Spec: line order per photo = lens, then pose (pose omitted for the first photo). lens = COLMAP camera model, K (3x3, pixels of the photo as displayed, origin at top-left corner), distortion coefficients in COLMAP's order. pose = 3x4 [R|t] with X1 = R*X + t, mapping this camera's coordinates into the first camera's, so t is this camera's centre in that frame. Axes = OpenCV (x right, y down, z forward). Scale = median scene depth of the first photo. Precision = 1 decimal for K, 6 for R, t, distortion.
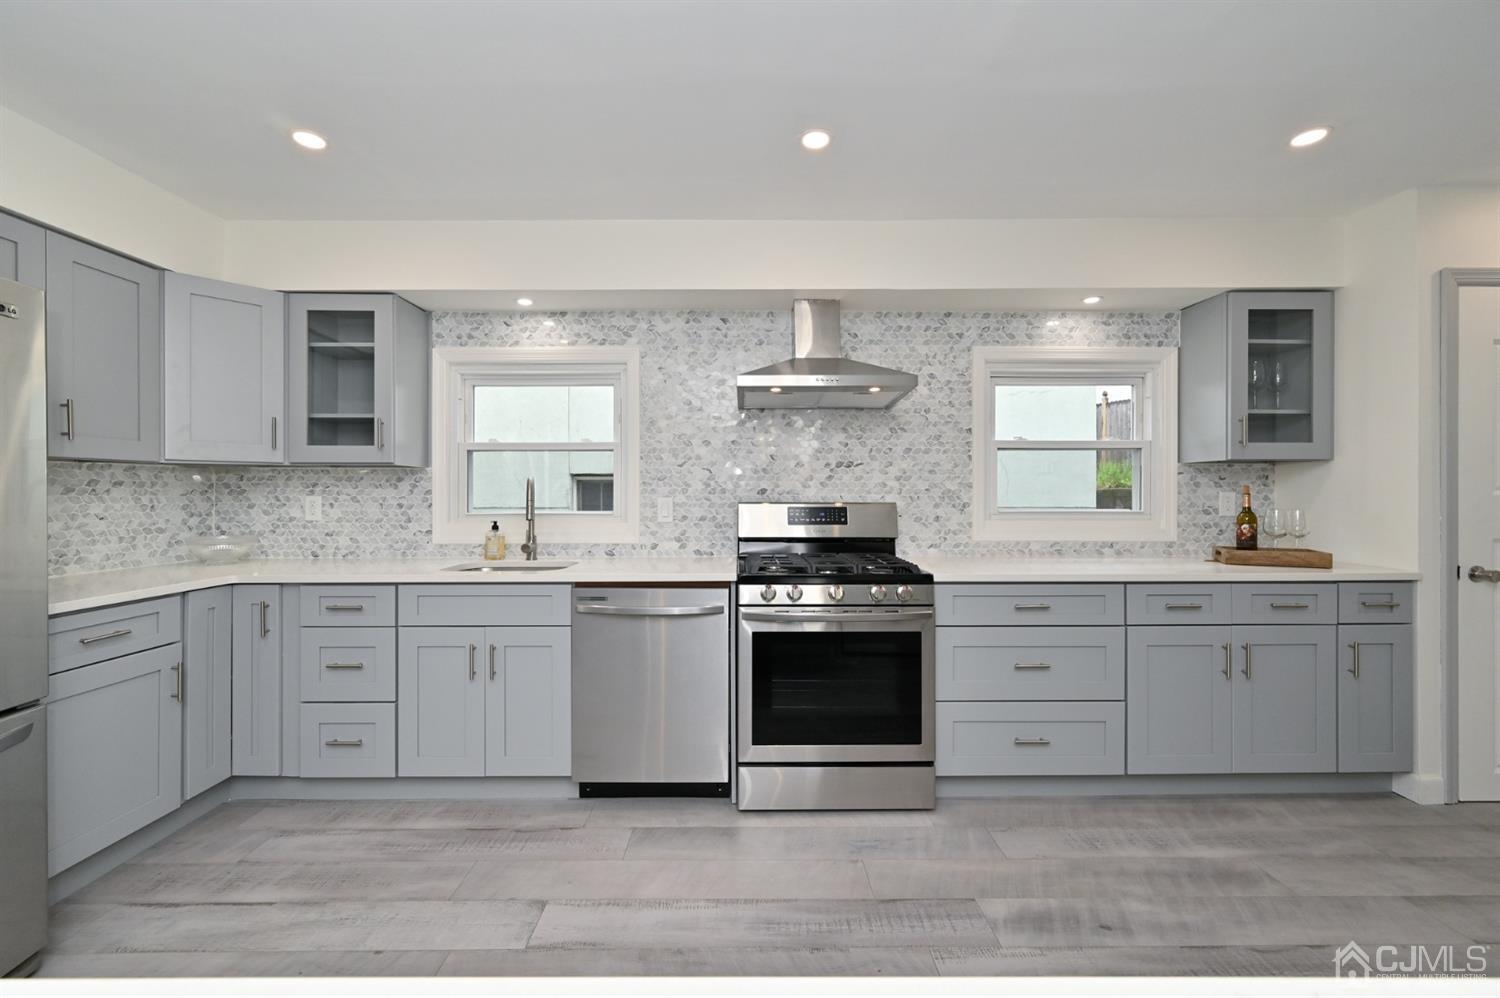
lens RADIAL K [[591.9, 0, 758.6], [0, 591.9, 494.8], [0, 0, 1]] dist [-0.000213, -0.000425]
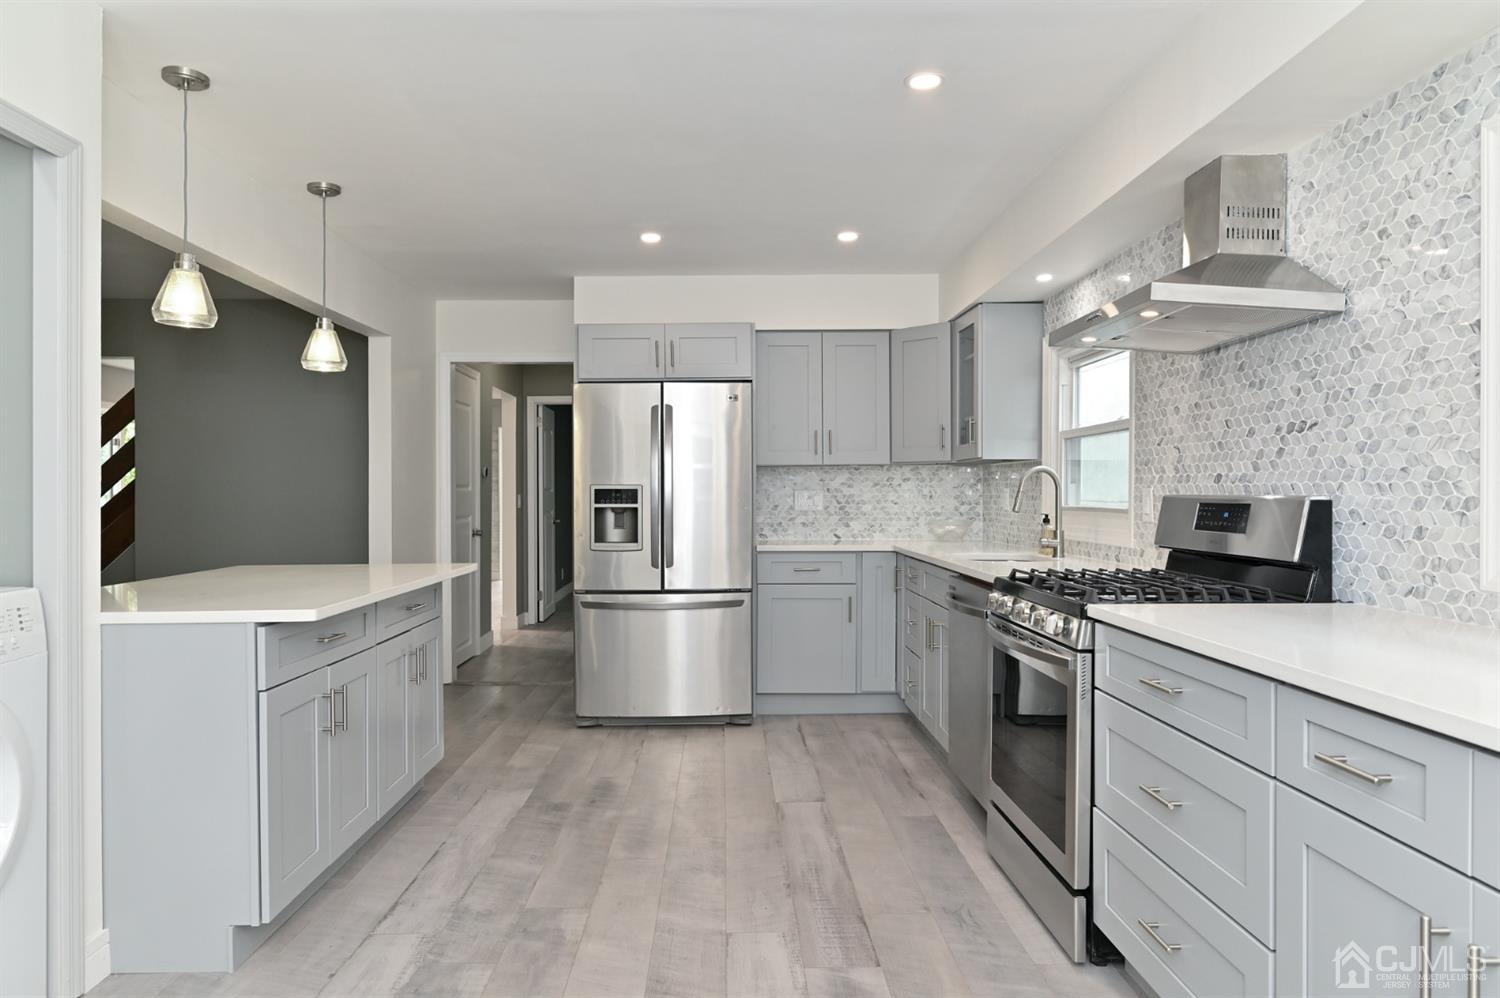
lens RADIAL K [[937.1, 0, 752.2], [0, 937.1, 498.2], [0, 0, 1]] dist [-0.002635, 0.000322]
pose [[0.037908, 0.006716, -0.999259, 1.000288], [-0.002342, 0.999975, 0.006632, 0.010394], [0.999278, 0.002089, 0.037923, 0.461838]]
